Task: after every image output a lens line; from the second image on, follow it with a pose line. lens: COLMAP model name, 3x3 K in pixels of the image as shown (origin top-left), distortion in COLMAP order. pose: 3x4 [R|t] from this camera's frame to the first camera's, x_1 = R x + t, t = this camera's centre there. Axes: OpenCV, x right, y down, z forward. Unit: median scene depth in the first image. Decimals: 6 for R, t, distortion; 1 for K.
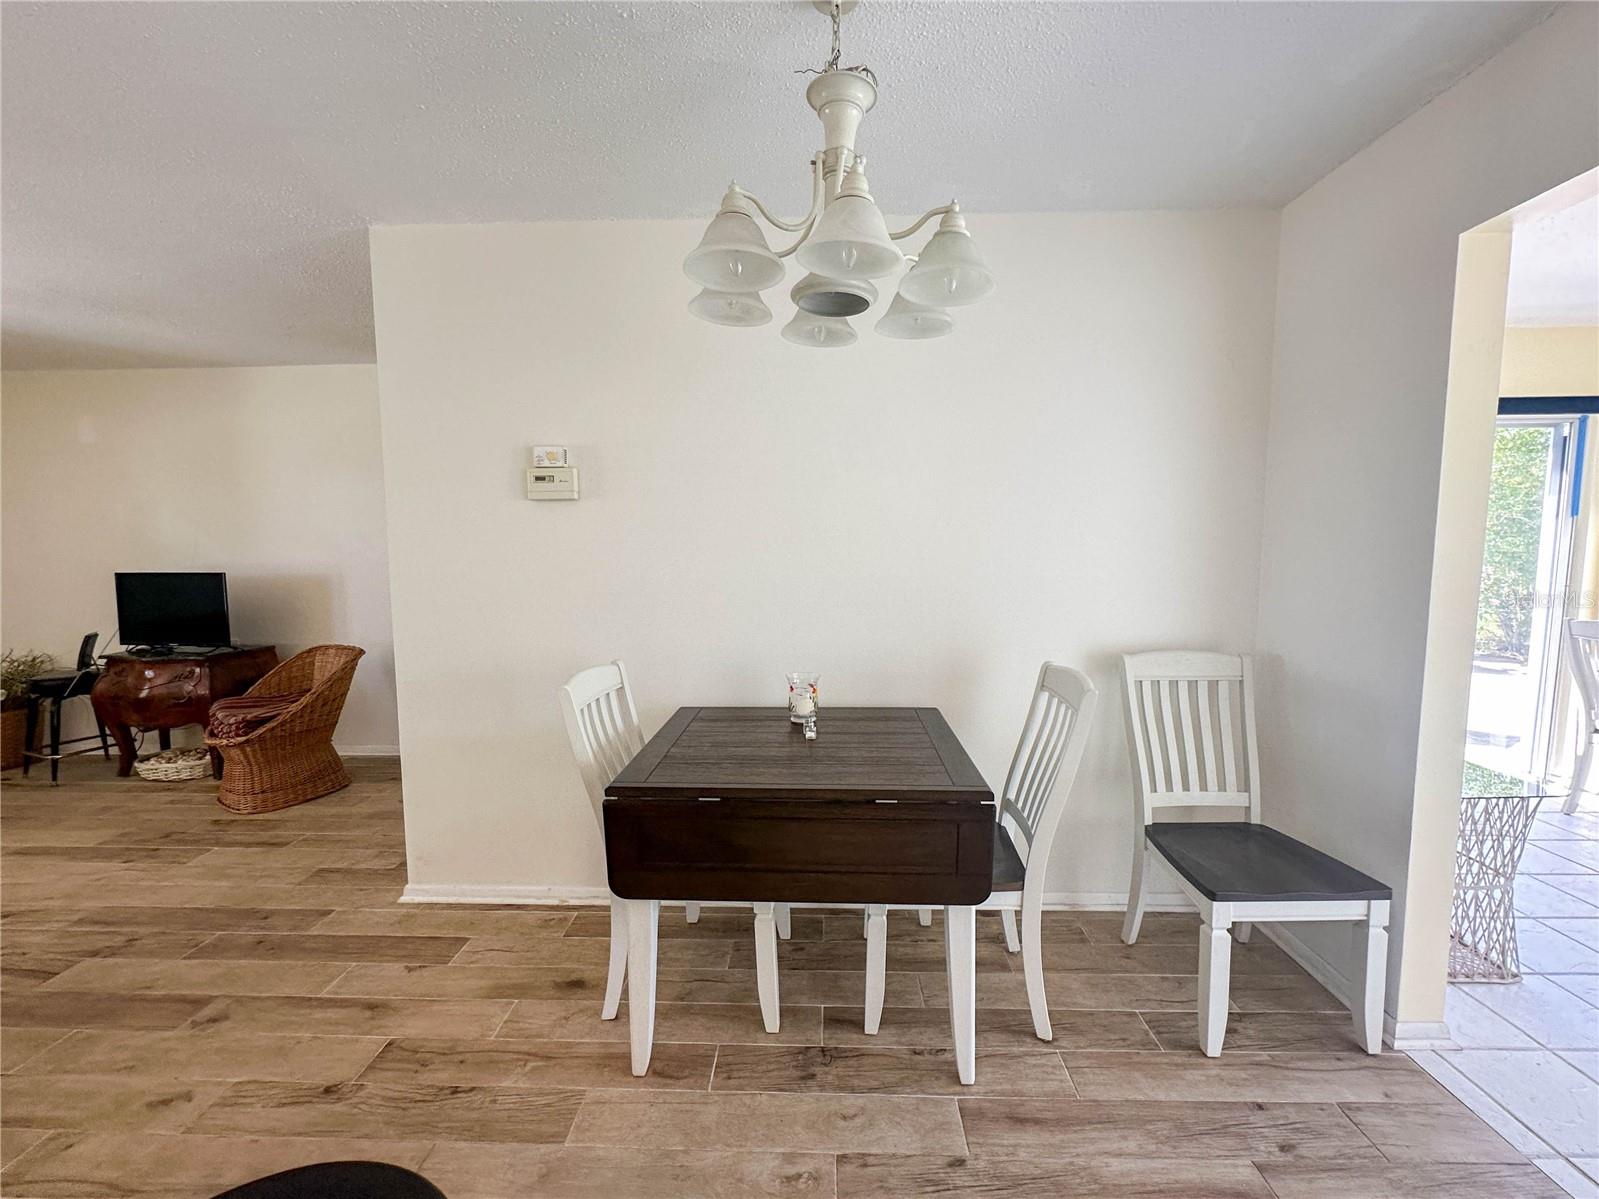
lens RADIAL K [[649.8, 0, 802.9], [0, 649.8, 608.2], [0, 0, 1]] dist [-0.002161, 0.000214]
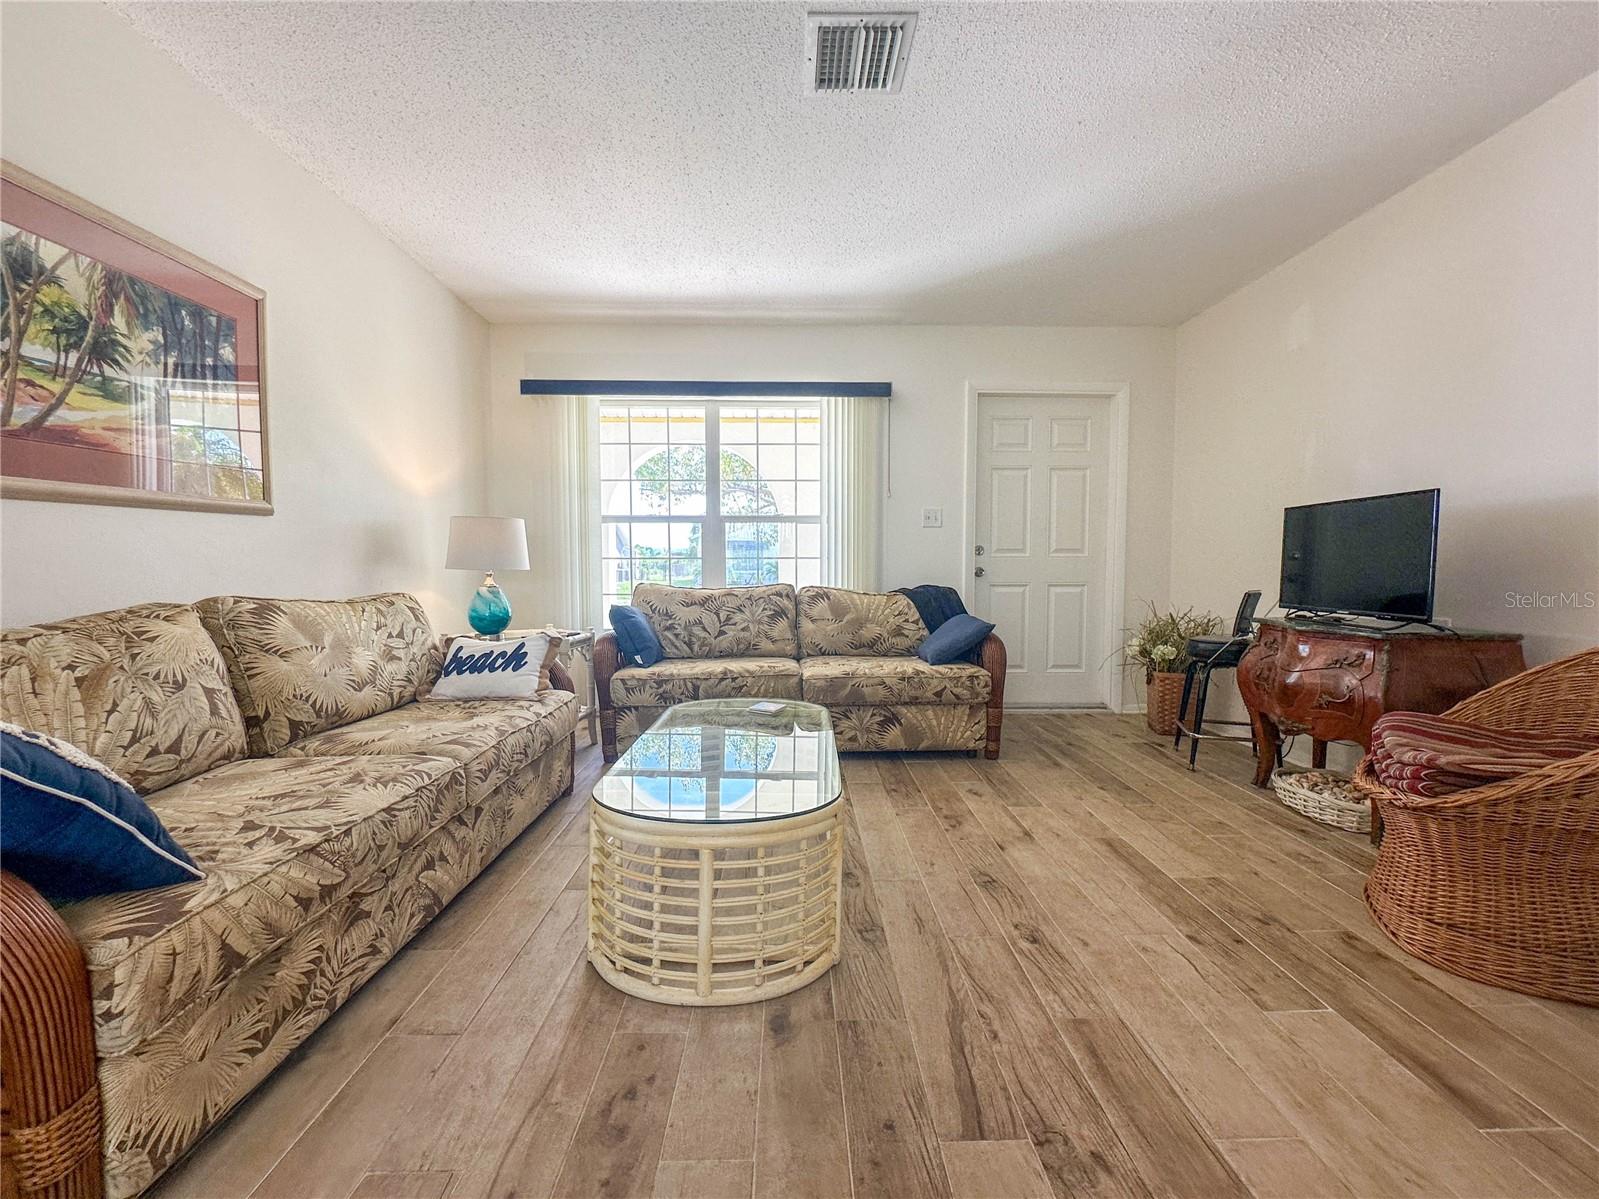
lens RADIAL K [[649.8, 0, 808.9], [0, 649.8, 598.5], [0, 0, 1]] dist [-0.002161, 0.000214]
pose [[0.058034, 0.053998, -0.996853, -0.420686], [-0.096036, 0.994207, 0.048264, 0.072776], [0.993685, 0.092933, 0.062883, 0.505220]]
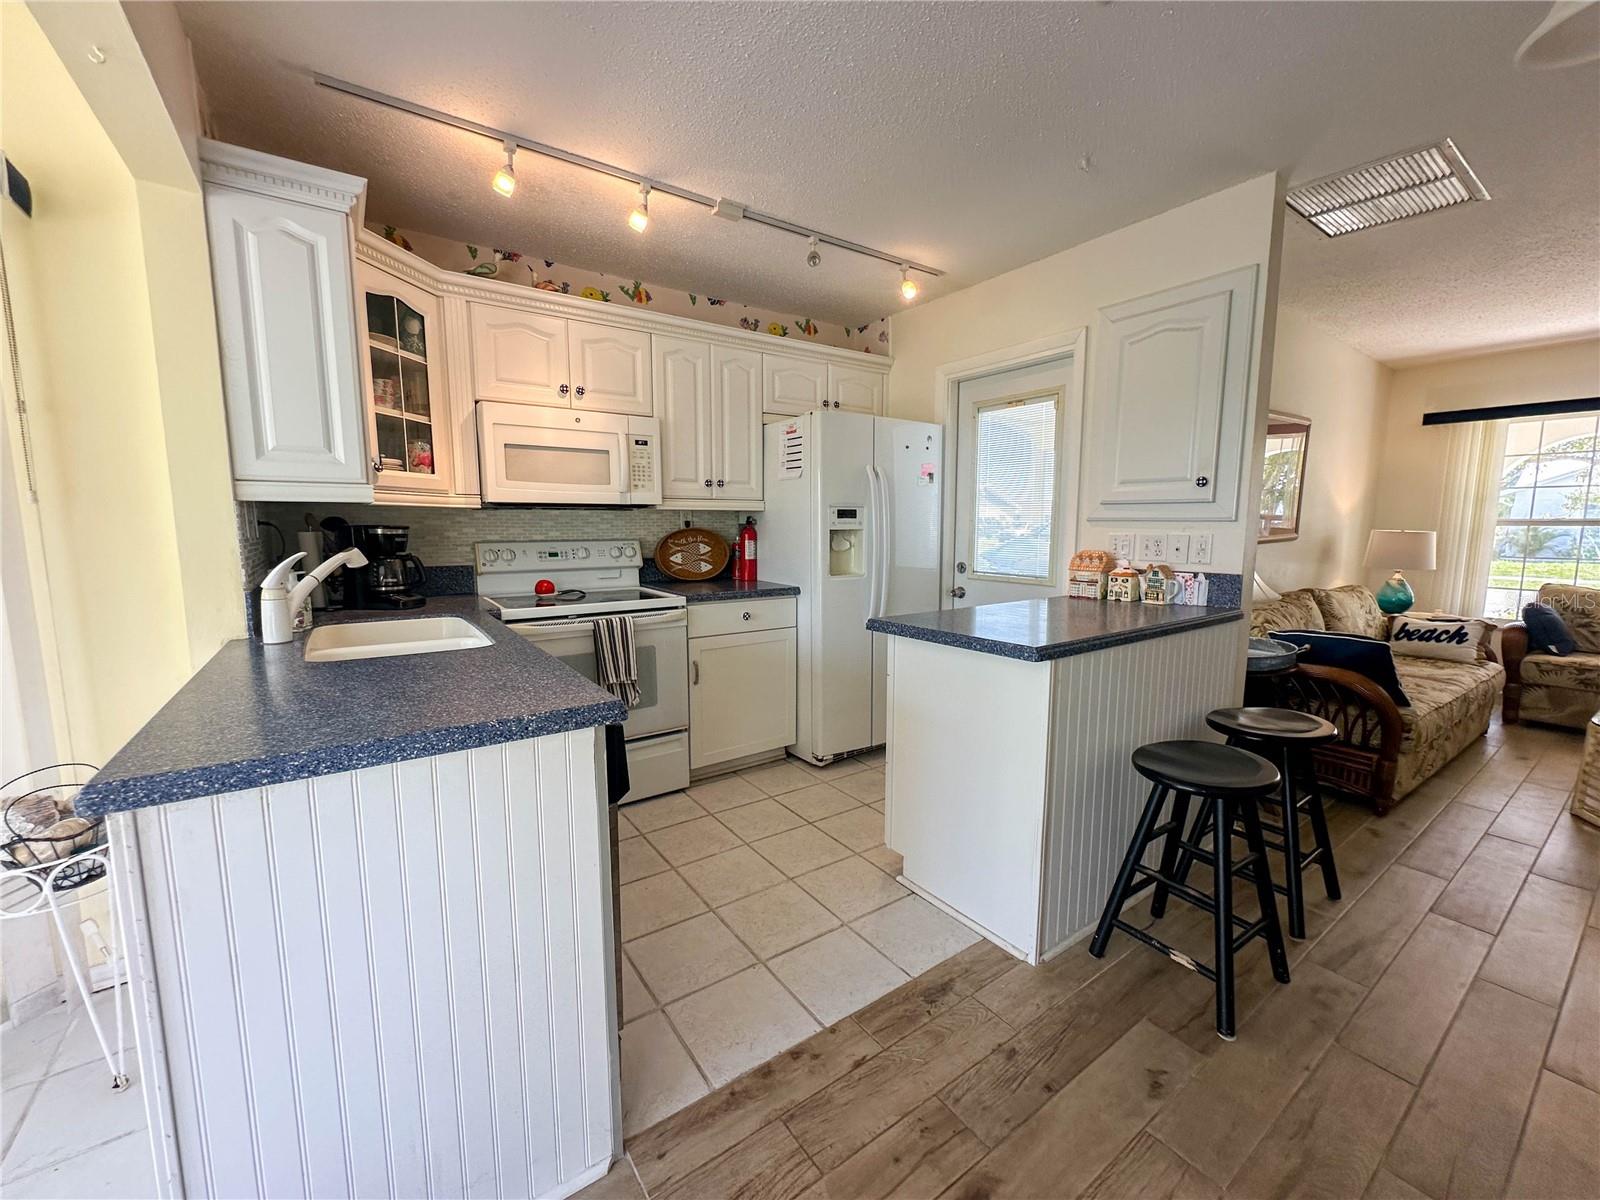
lens RADIAL K [[650.2, 0, 807.7], [0, 650.2, 595.7], [0, 0, 1]] dist [-0.002161, 0.000214]
pose [[-0.793089, 0.071212, -0.604928, 0.430252], [-0.058706, 0.979582, 0.192284, -0.012704], [0.606270, 0.188011, -0.772715, 0.389963]]
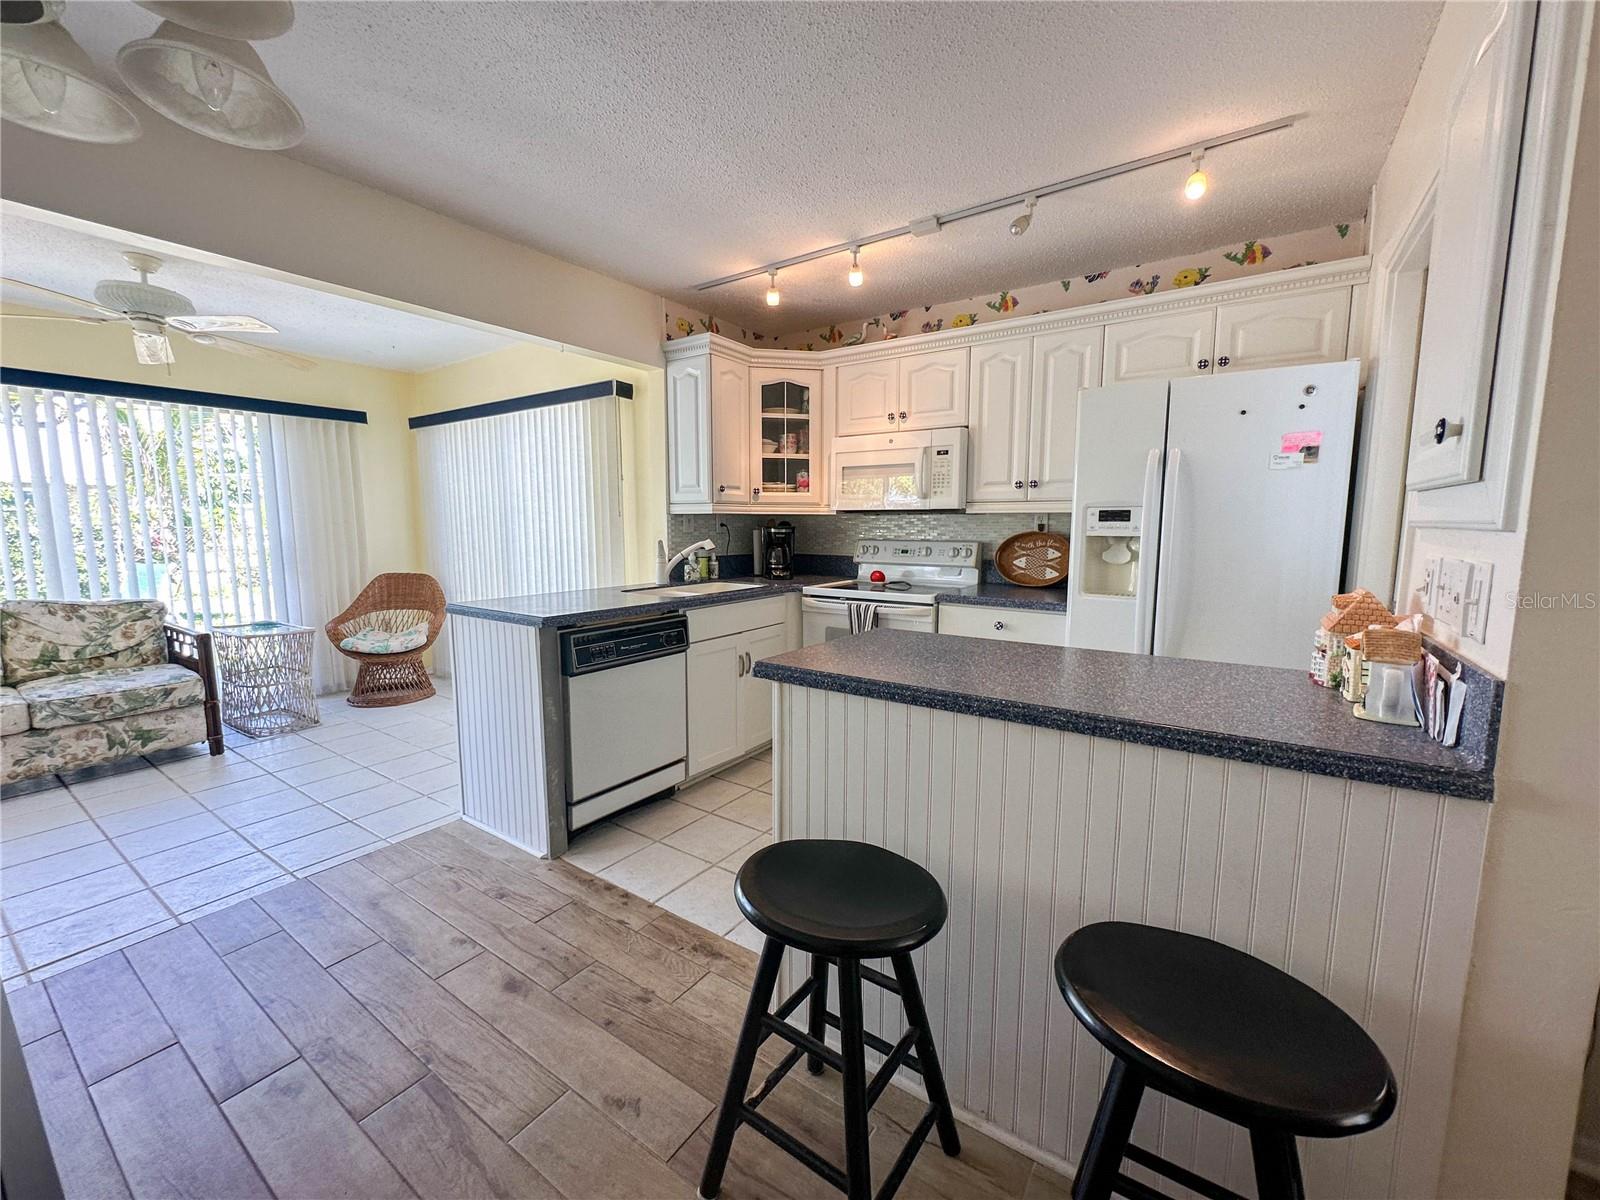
lens RADIAL K [[650.2, 0, 805.4], [0, 650.2, 597.5], [0, 0, 1]] dist [-0.002161, 0.000214]
pose [[-0.841324, -0.061560, 0.537014, -0.343153], [0.054144, 0.978899, 0.197041, -0.024627], [-0.537813, 0.194851, -0.820238, 0.480293]]
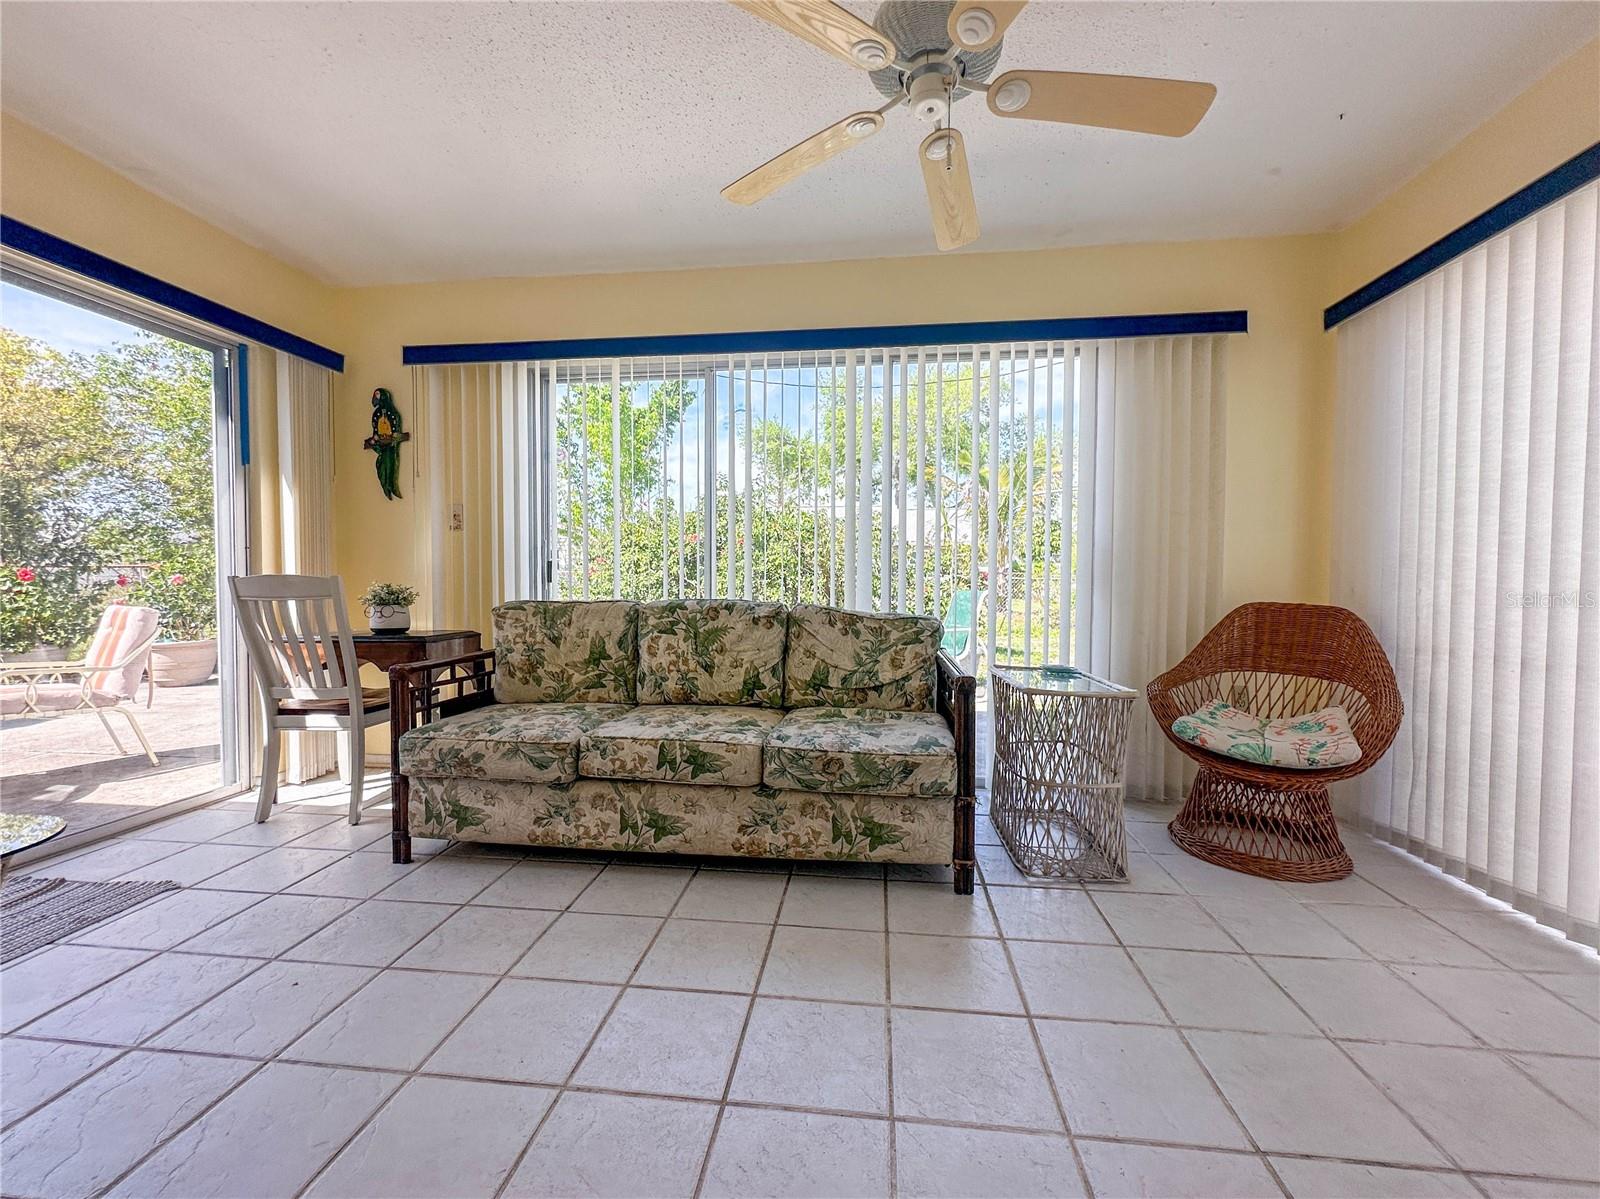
lens RADIAL K [[650.2, 0, 798.9], [0, 650.2, 600.1], [0, 0, 1]] dist [-0.002161, 0.000214]
pose [[0.091353, -0.030224, 0.995360, 0.450036], [0.094462, 0.995295, 0.021552, 0.092472], [-0.991328, 0.092055, 0.093778, 0.237168]]
